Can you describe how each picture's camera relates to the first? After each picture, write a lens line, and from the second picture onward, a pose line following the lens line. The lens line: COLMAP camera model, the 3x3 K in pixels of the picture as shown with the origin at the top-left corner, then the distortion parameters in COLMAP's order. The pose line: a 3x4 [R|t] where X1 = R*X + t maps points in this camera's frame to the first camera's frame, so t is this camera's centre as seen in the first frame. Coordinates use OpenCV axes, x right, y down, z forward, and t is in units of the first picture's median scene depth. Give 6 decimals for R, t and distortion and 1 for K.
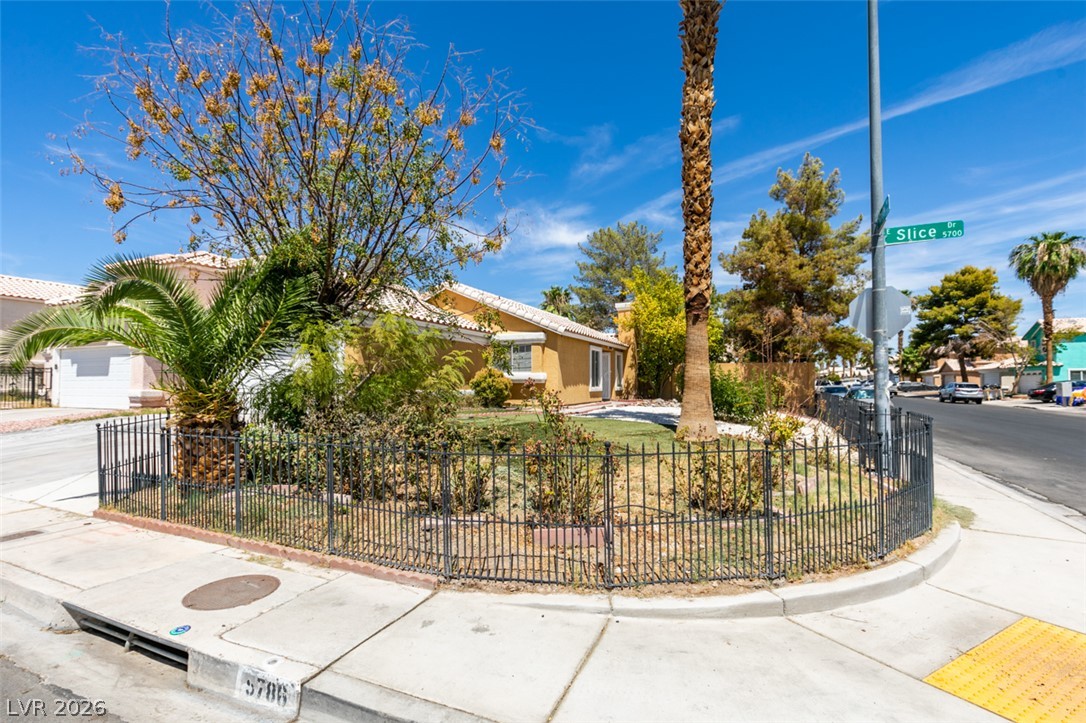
lens RADIAL K [[484.9, 0, 545.3], [0, 484.9, 368.4], [0, 0, 1]] dist [-0.002903, 0.000384]
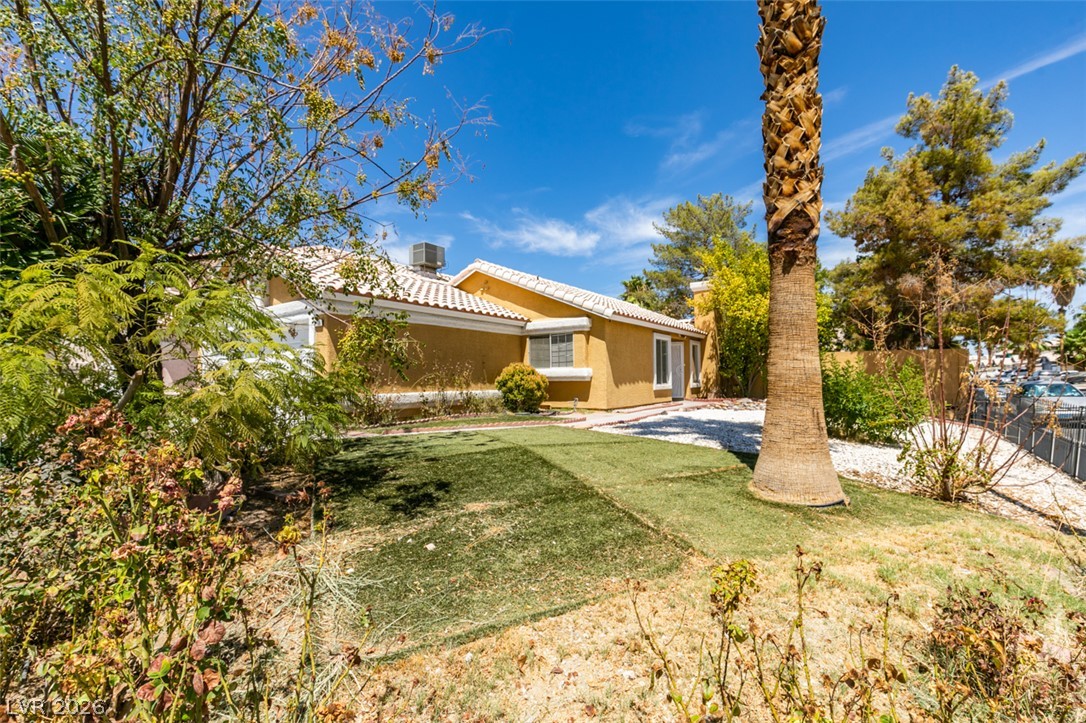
lens RADIAL K [[484.9, 0, 538.4], [0, 484.9, 366.5], [0, 0, 1]] dist [-0.002903, 0.000384]
pose [[0.982184, -0.014670, -0.187349, 0.052815], [0.016062, 0.999853, 0.005916, 0.000534], [0.187235, -0.008820, 0.982276, 0.163843]]
